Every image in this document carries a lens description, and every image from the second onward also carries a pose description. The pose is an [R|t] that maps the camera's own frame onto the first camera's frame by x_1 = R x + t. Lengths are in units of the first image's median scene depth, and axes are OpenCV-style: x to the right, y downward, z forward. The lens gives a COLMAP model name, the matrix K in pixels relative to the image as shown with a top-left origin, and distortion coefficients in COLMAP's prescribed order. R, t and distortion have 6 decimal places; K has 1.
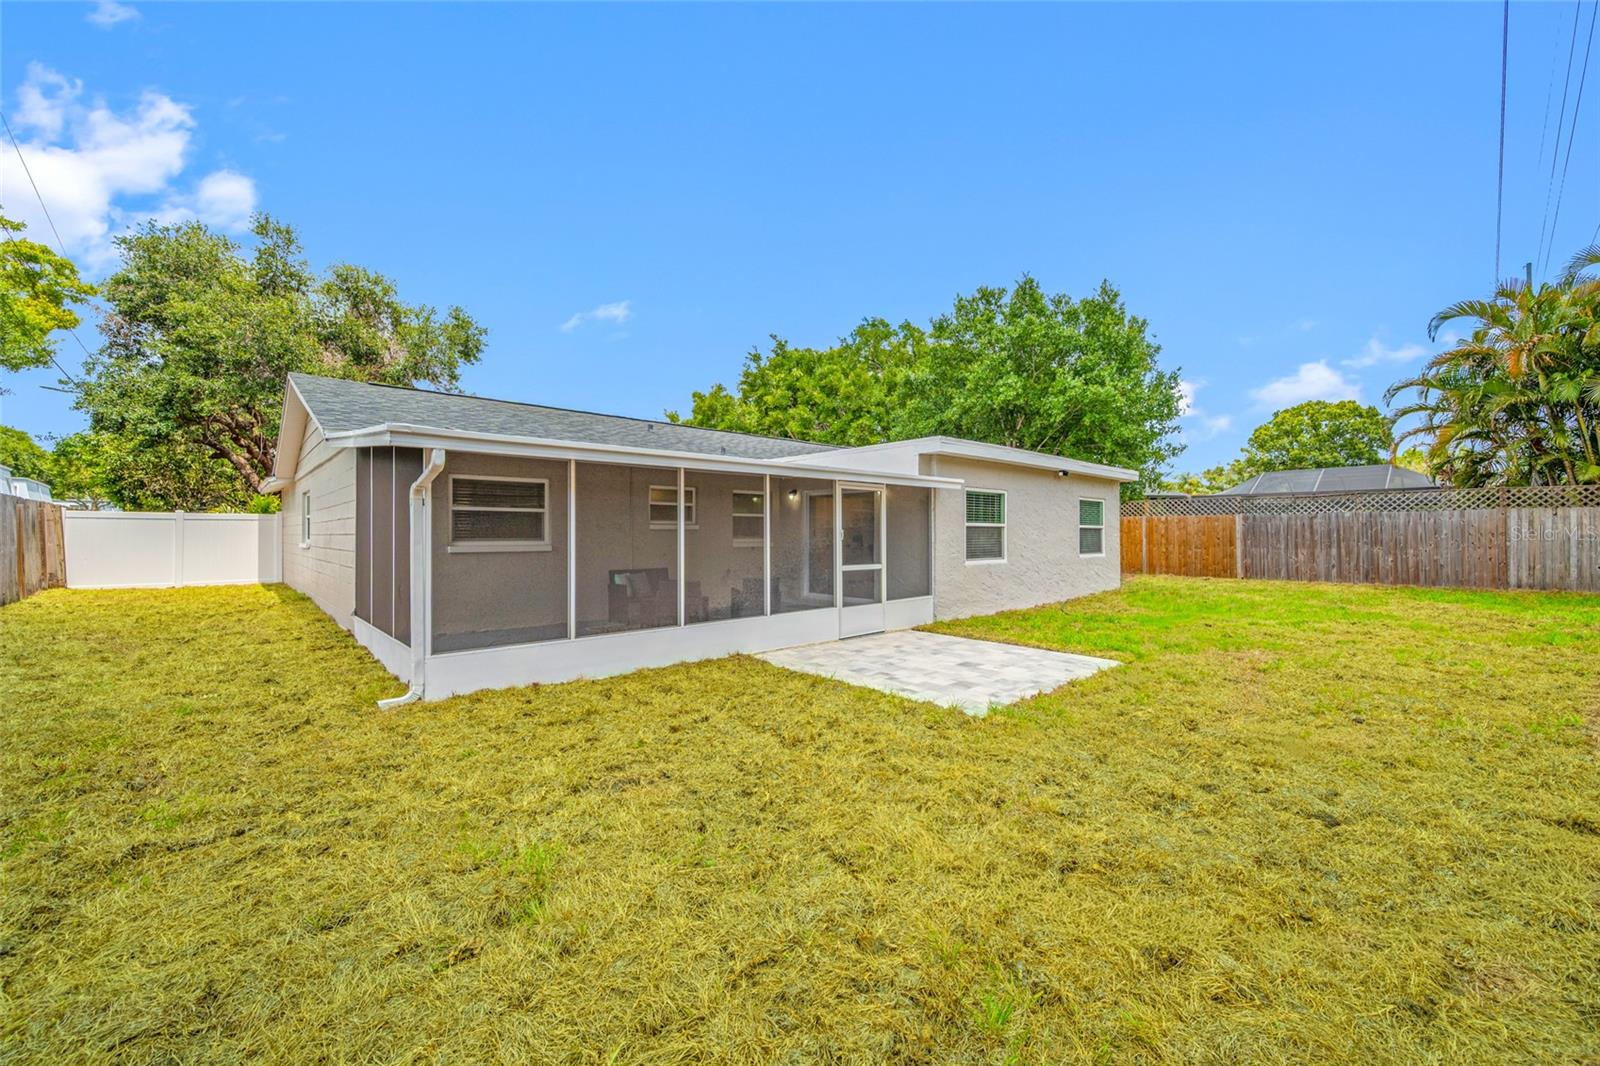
lens RADIAL K [[630.0, 0, 790.8], [0, 630.0, 537.5], [0, 0, 1]] dist [-0.001769, -0.001132]
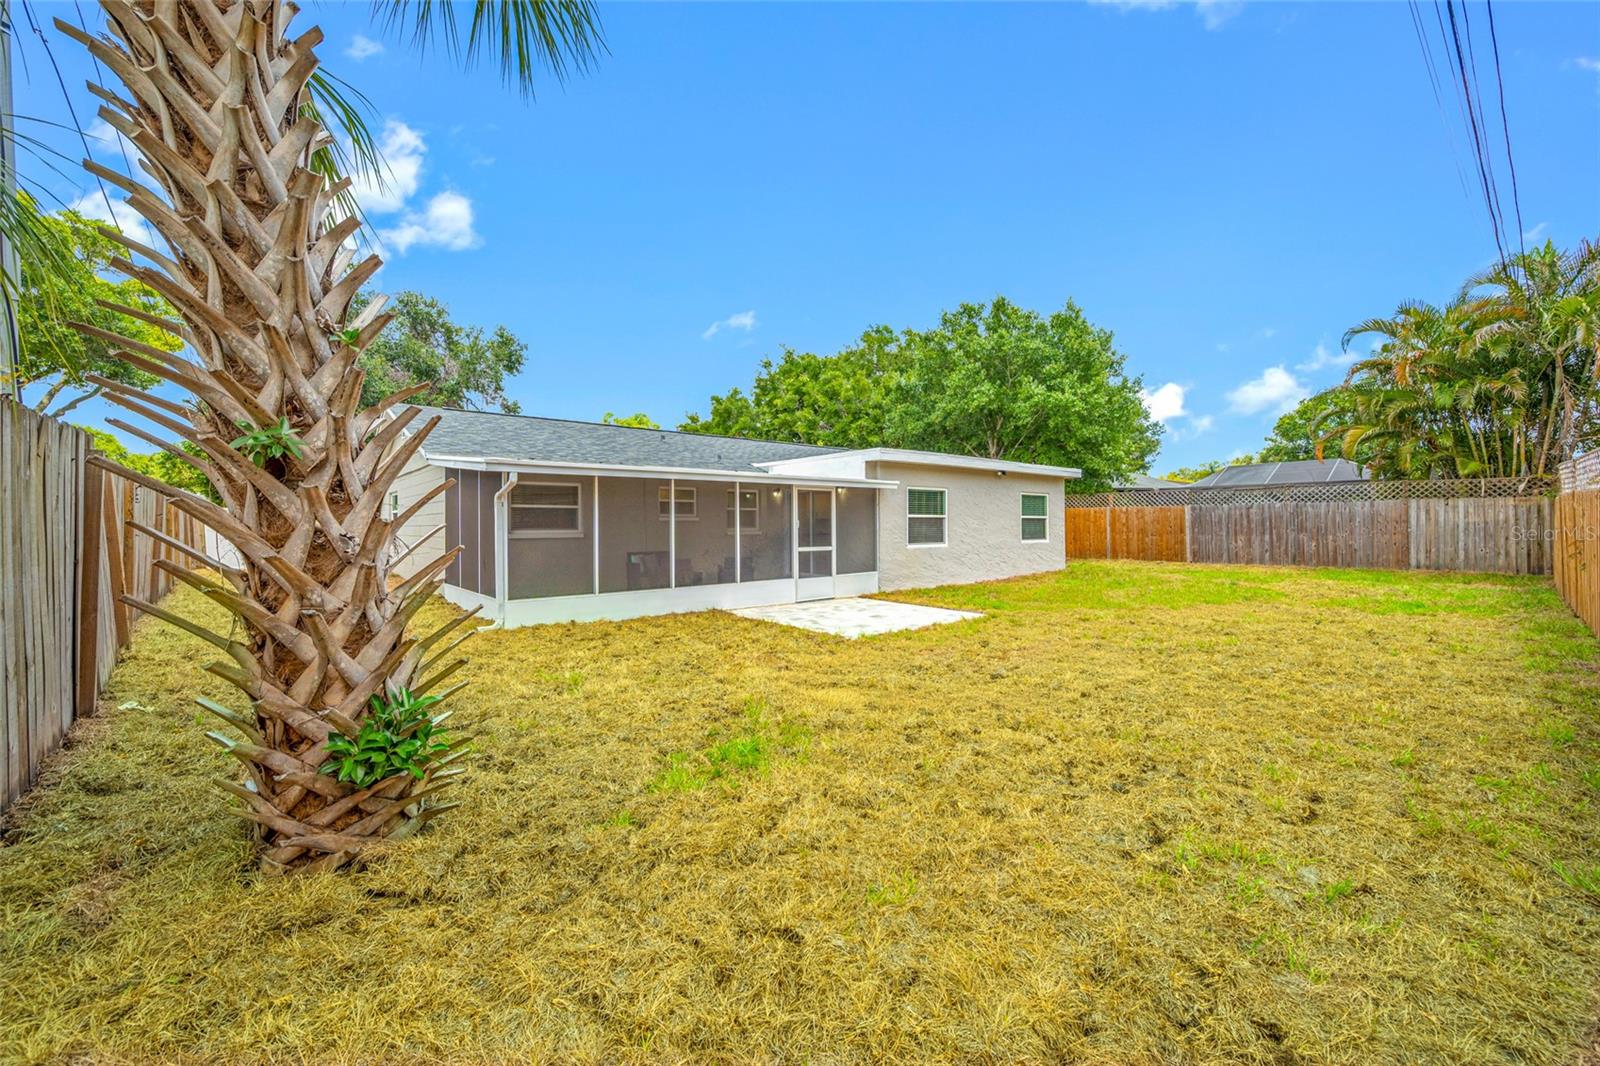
lens RADIAL K [[630.0, 0, 802.5], [0, 630.0, 527.6], [0, 0, 1]] dist [-0.001769, -0.001132]
pose [[0.999523, -0.003956, -0.030625, 0.068646], [0.003927, 0.999992, -0.001000, 0.002095], [0.030628, 0.000880, 0.999530, -0.176014]]
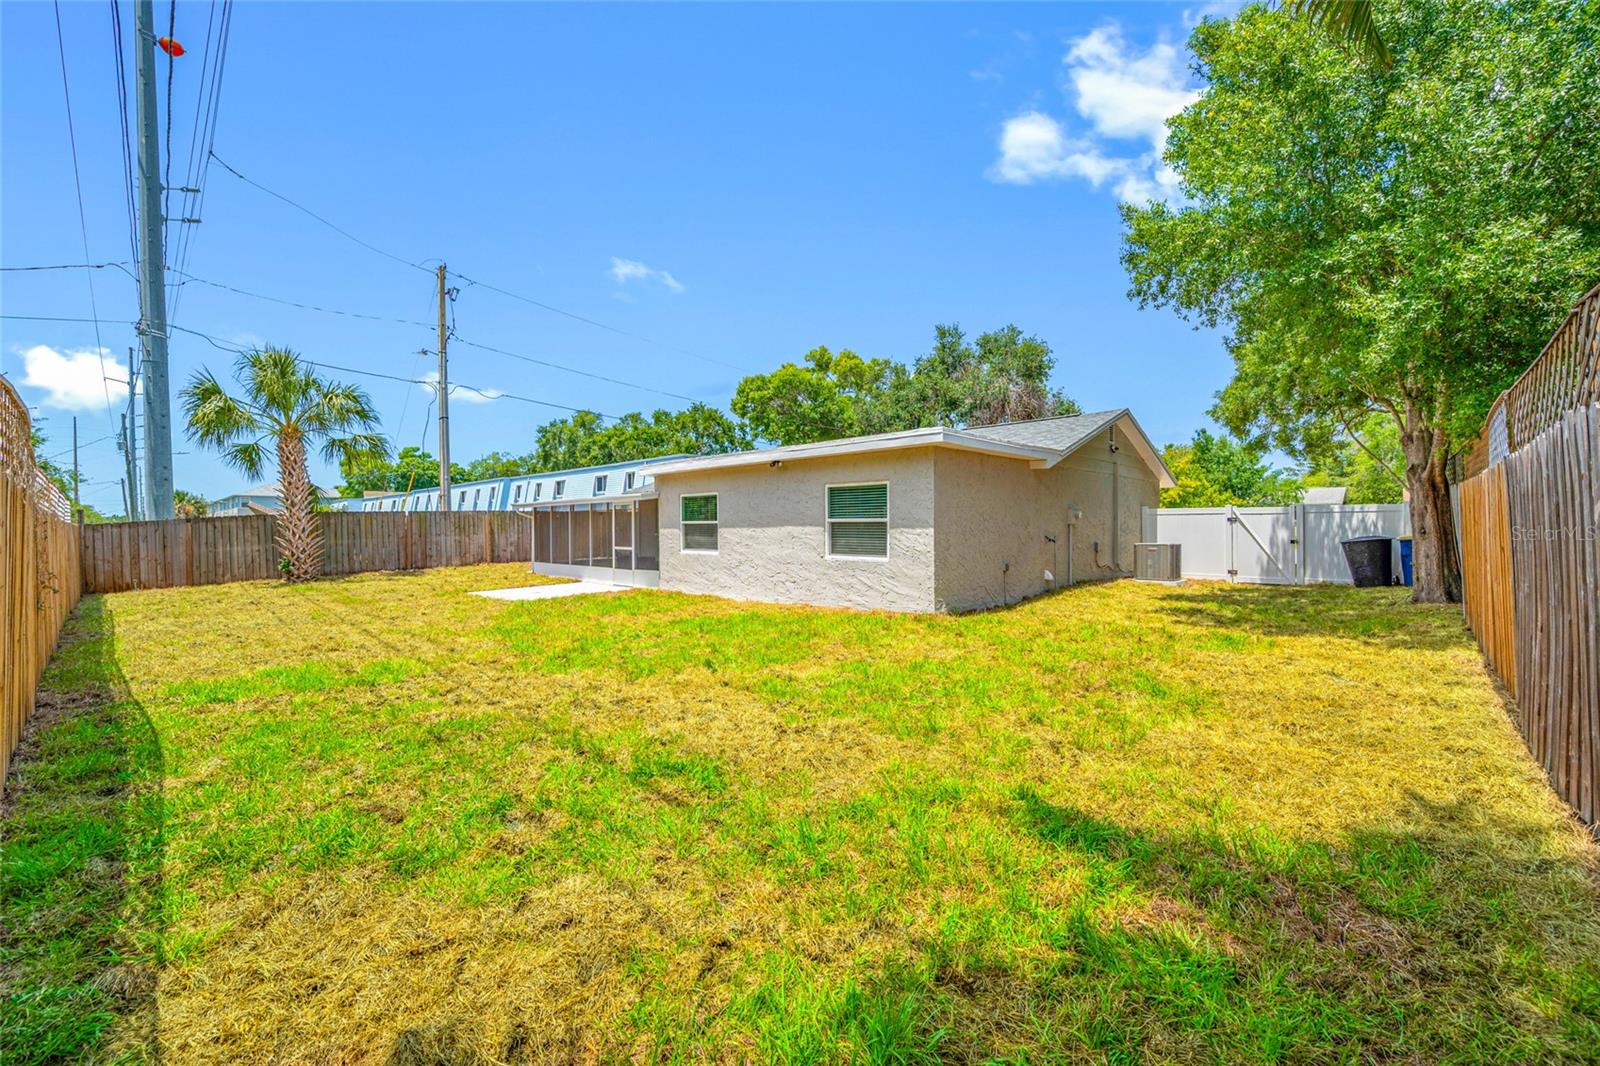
lens RADIAL K [[630.0, 0, 812.1], [0, 630.0, 527.2], [0, 0, 1]] dist [-0.001769, -0.001132]
pose [[0.078879, 0.003770, -0.996877, 1.062757], [0.001974, 0.999990, 0.003938, -0.009780], [0.996882, -0.002279, 0.078871, 0.763591]]
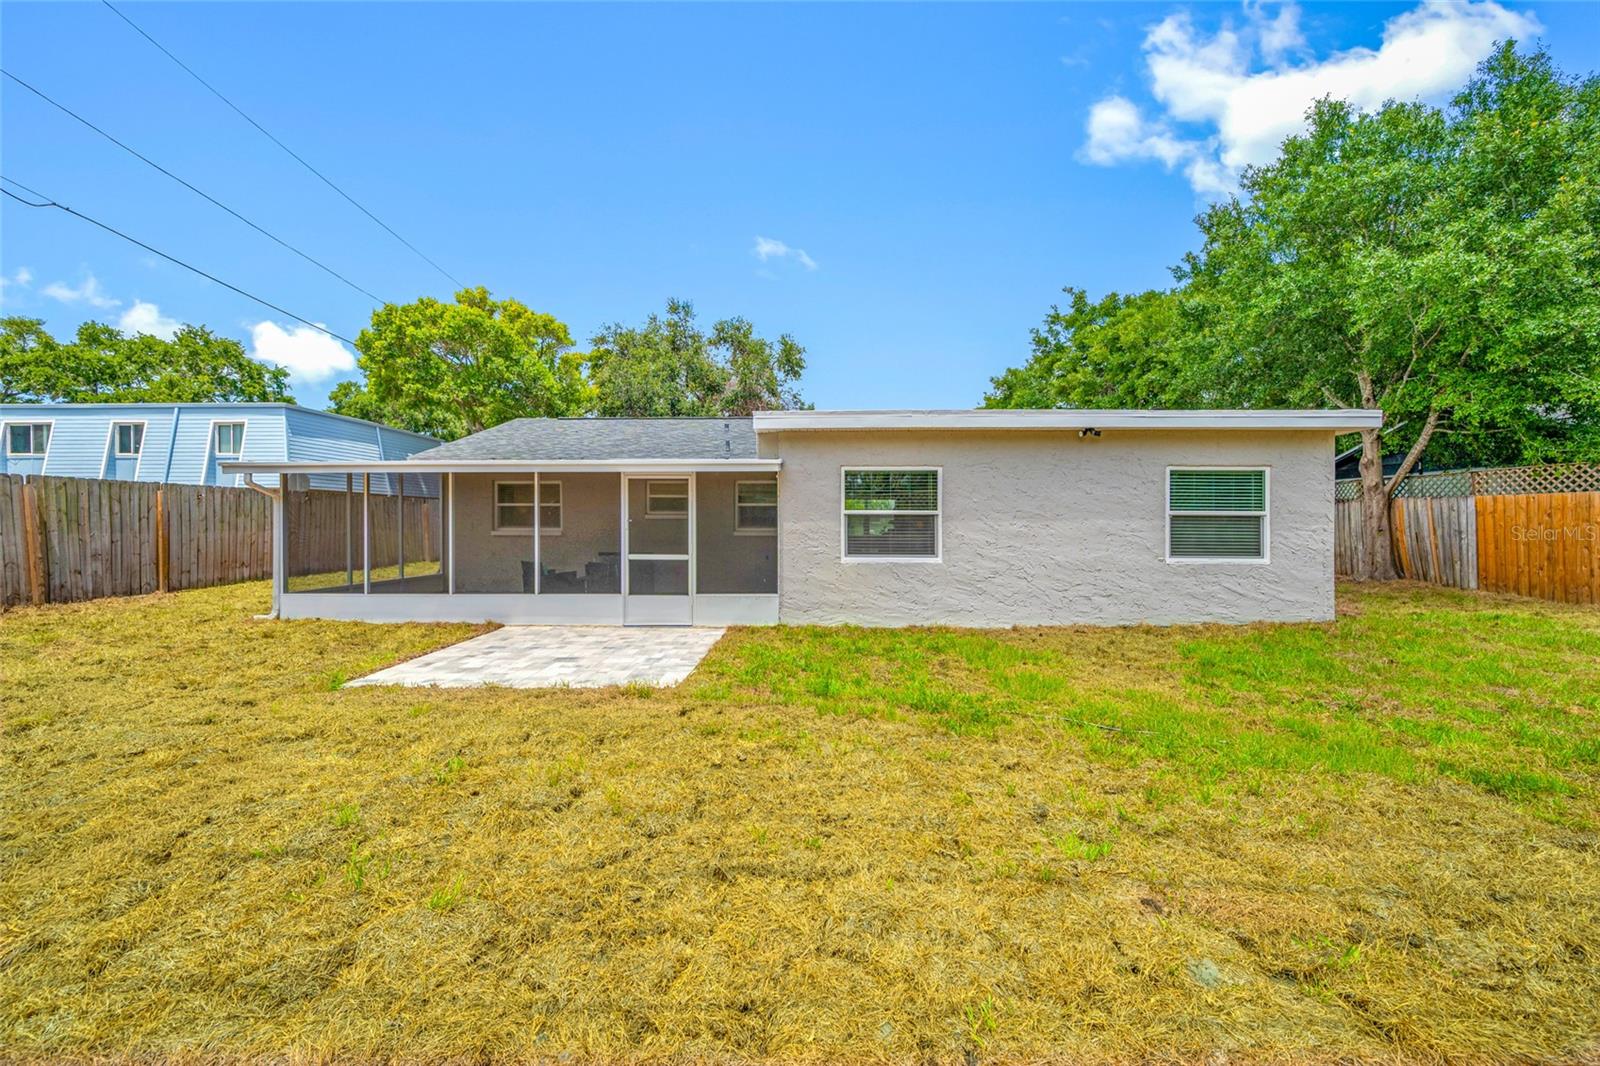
lens RADIAL K [[630.0, 0, 807.2], [0, 630.0, 530.0], [0, 0, 1]] dist [-0.001769, -0.001132]
pose [[0.718600, 0.011416, -0.695330, 0.533813], [-0.005752, 0.999929, 0.010472, -0.003873], [0.695400, -0.003526, 0.718614, 0.244476]]
